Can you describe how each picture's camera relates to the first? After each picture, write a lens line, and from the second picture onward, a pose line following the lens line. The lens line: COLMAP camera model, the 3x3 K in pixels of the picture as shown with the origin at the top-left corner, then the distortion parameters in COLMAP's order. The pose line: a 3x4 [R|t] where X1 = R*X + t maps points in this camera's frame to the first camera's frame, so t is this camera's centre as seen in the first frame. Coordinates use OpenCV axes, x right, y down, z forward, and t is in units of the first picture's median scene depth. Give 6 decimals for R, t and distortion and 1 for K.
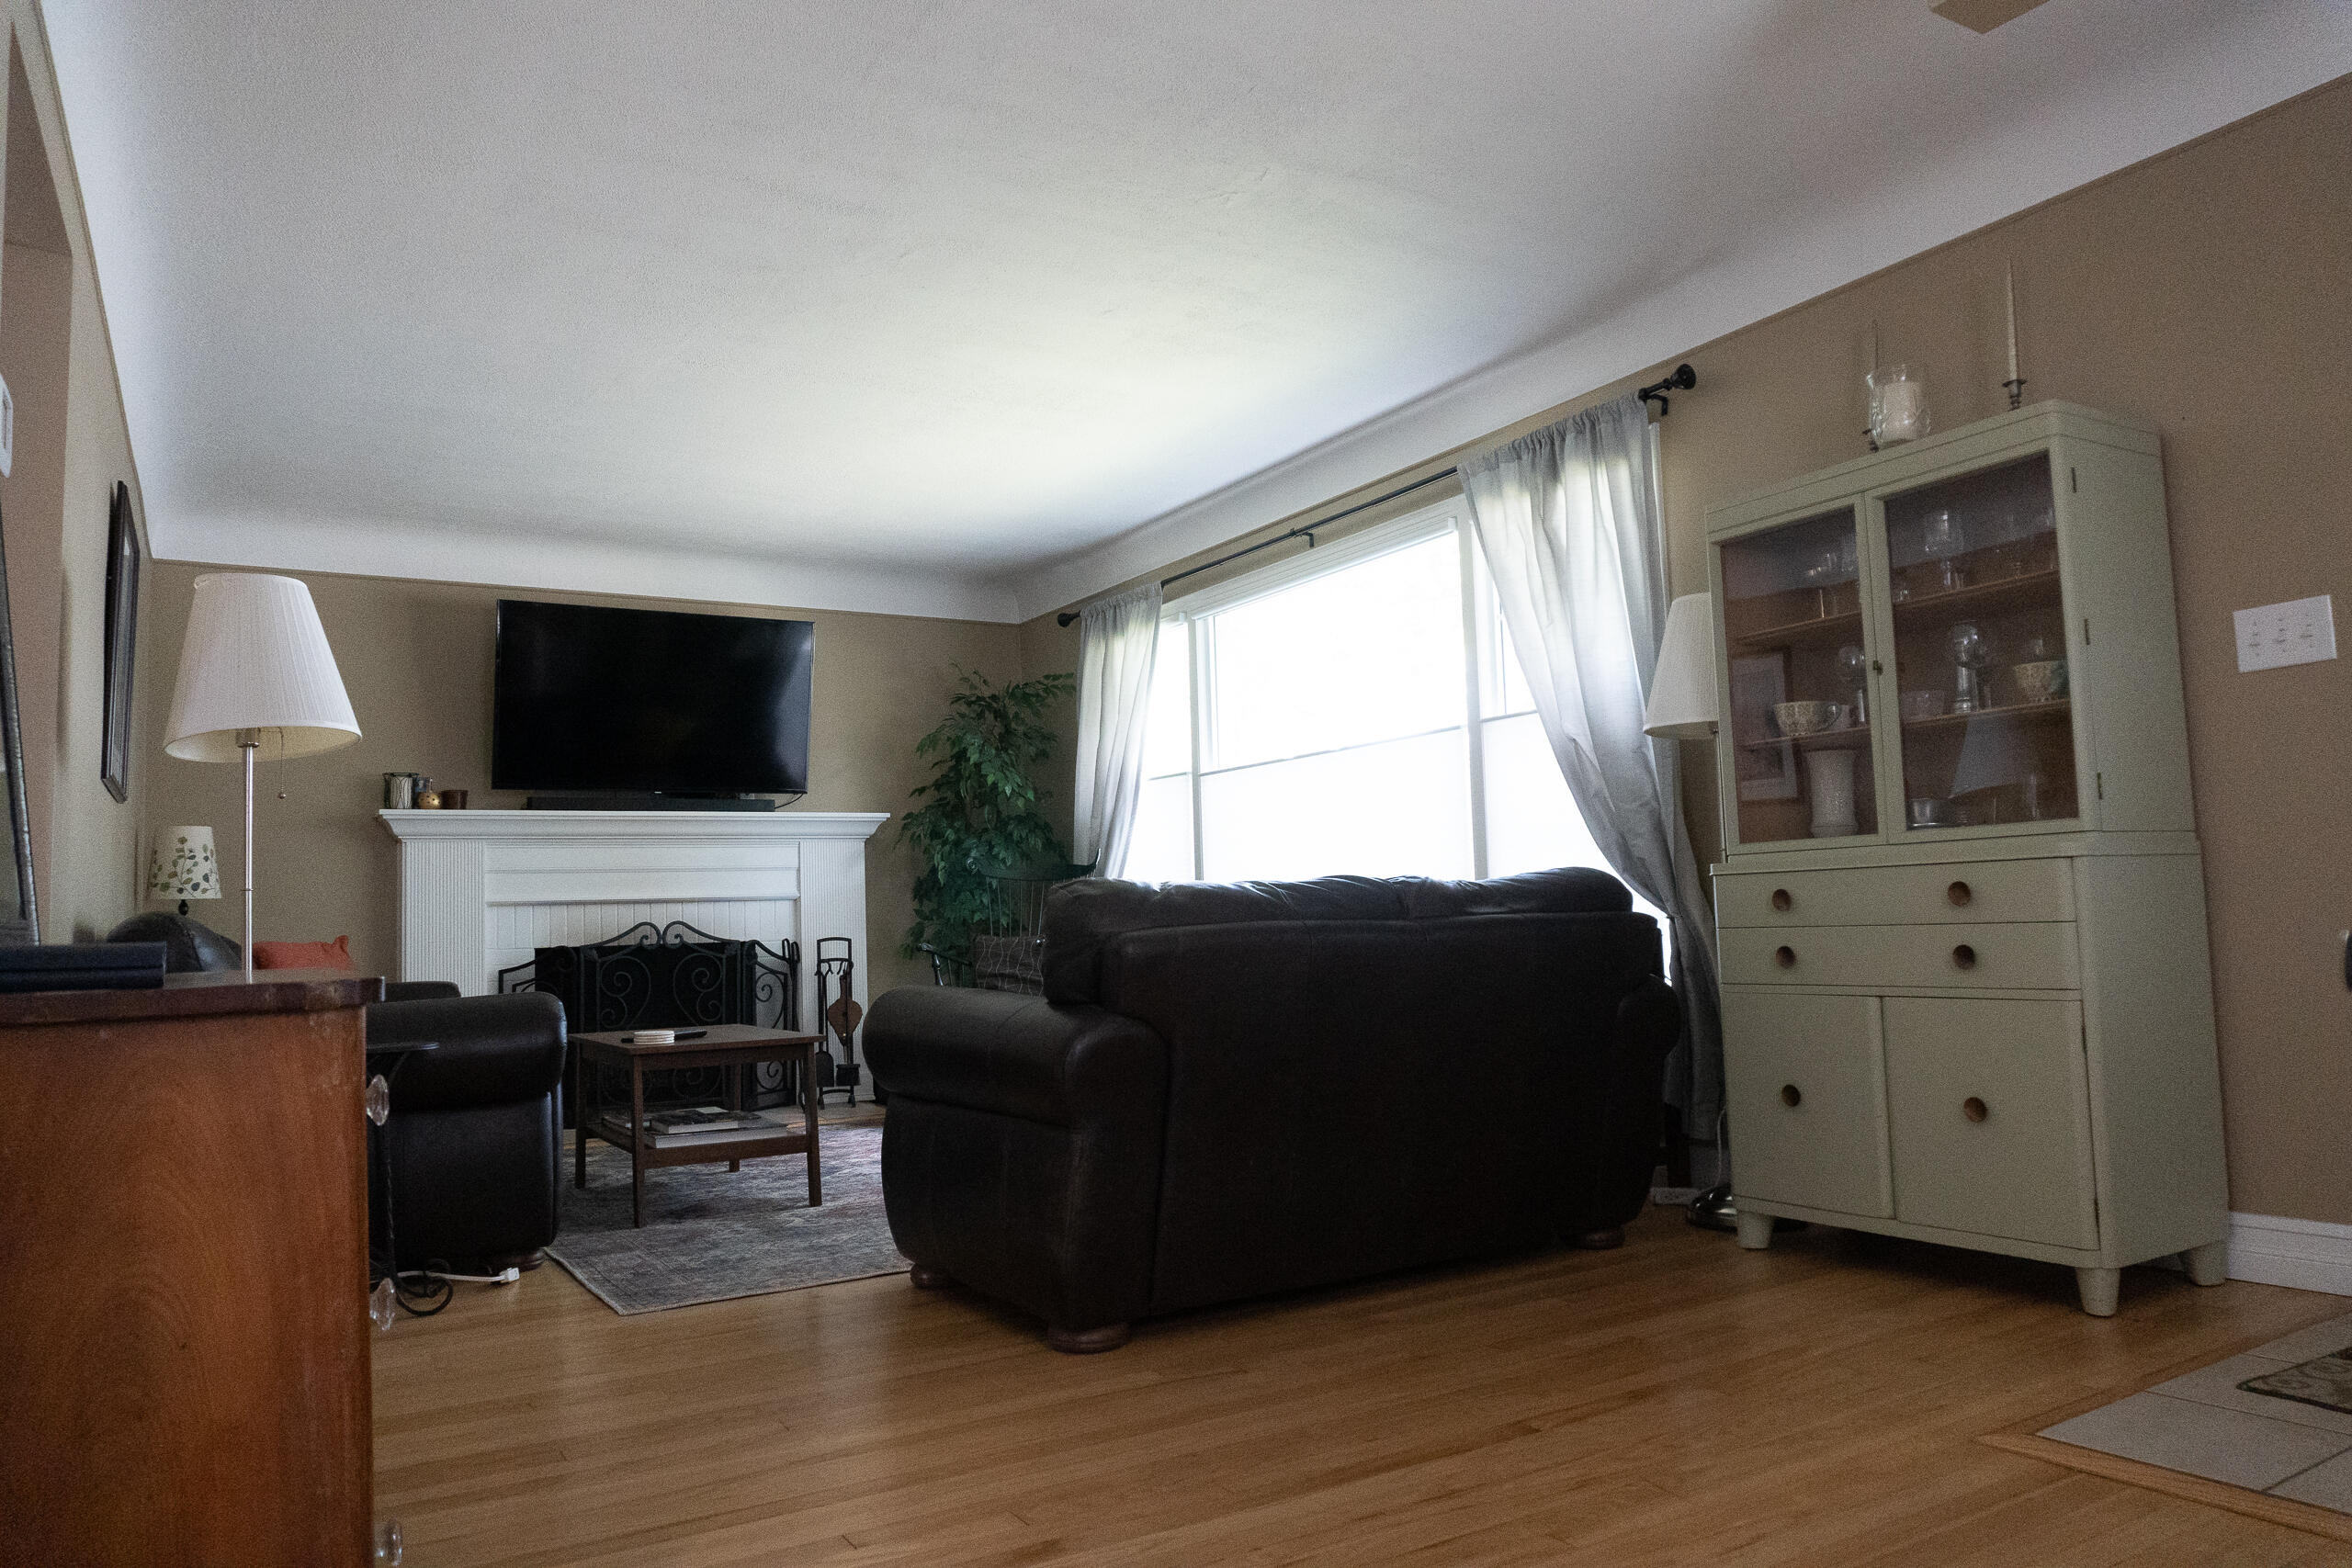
lens RADIAL K [[1568.0, 0, 1176.0], [0, 1568.0, 784.0], [0, 0, 1]] dist [0.002908, -0.033158]
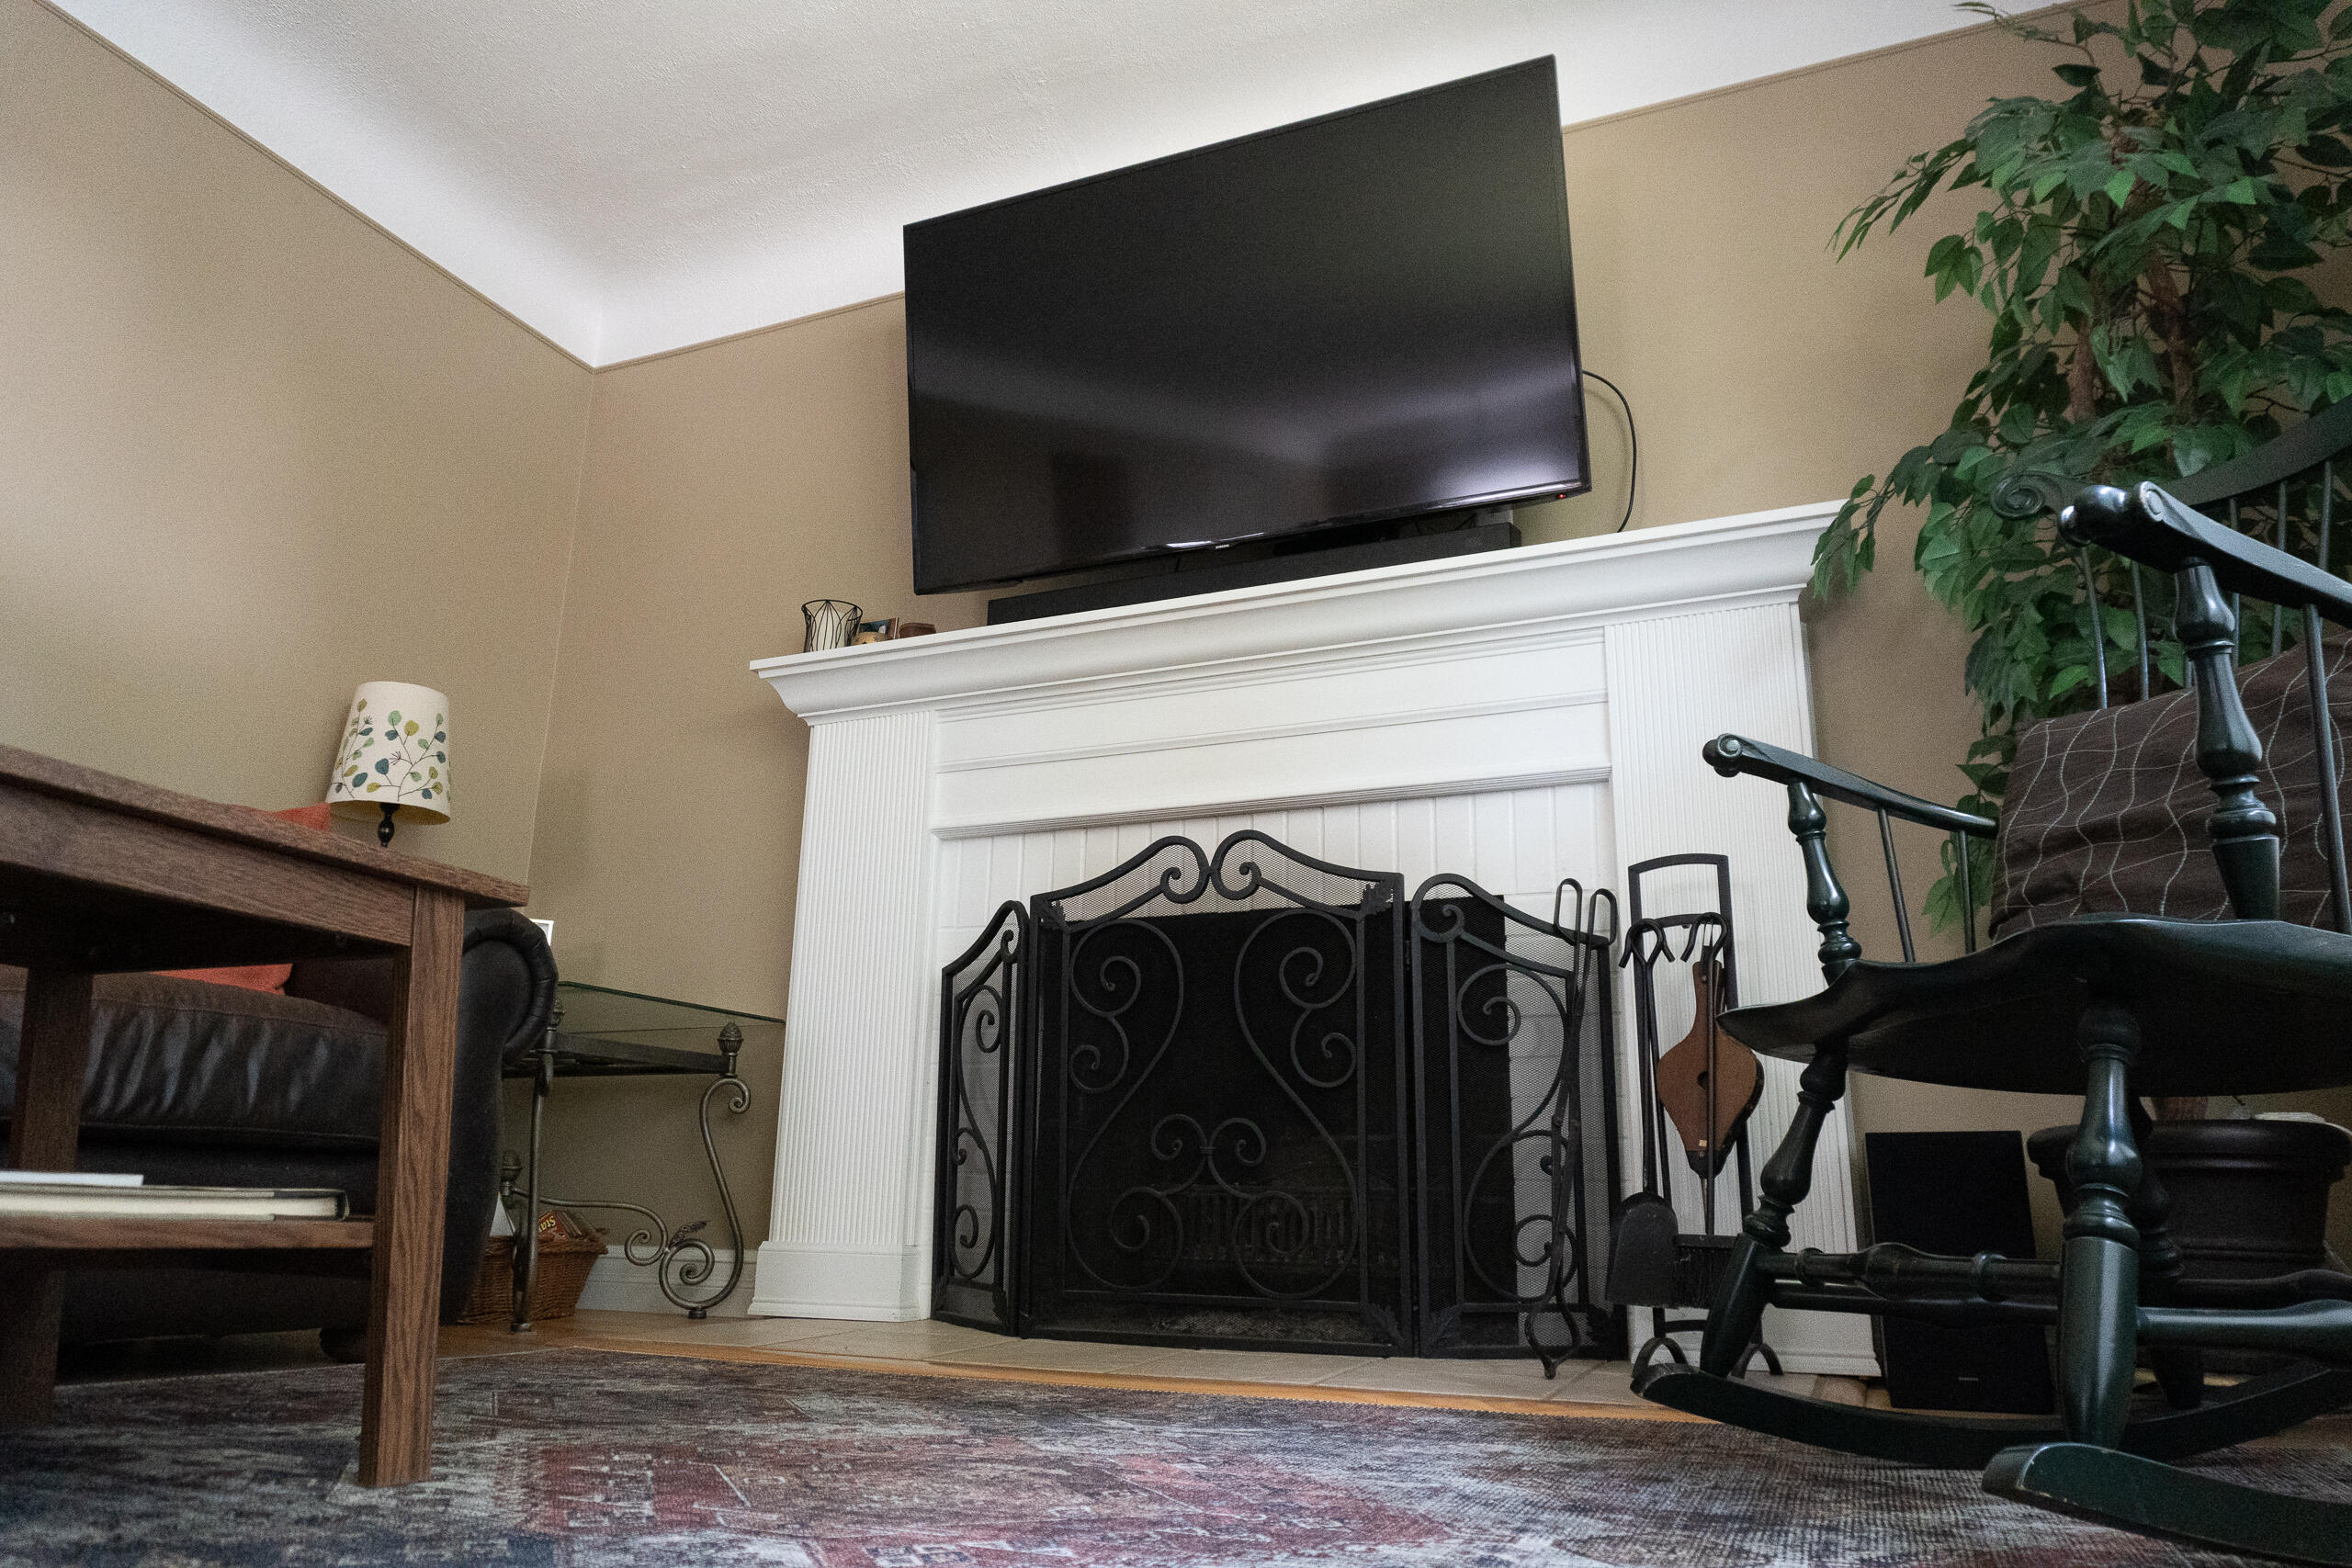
lens RADIAL K [[1597.2, 0, 1176.0], [0, 1597.2, 784.0], [0, 0, 1]] dist [-0.004495, -0.000871]
pose [[0.567985, -0.179289, -0.803274, -0.000167], [0.028827, 0.979720, -0.198288, 0.116230], [0.822534, 0.089469, 0.561635, 0.564351]]
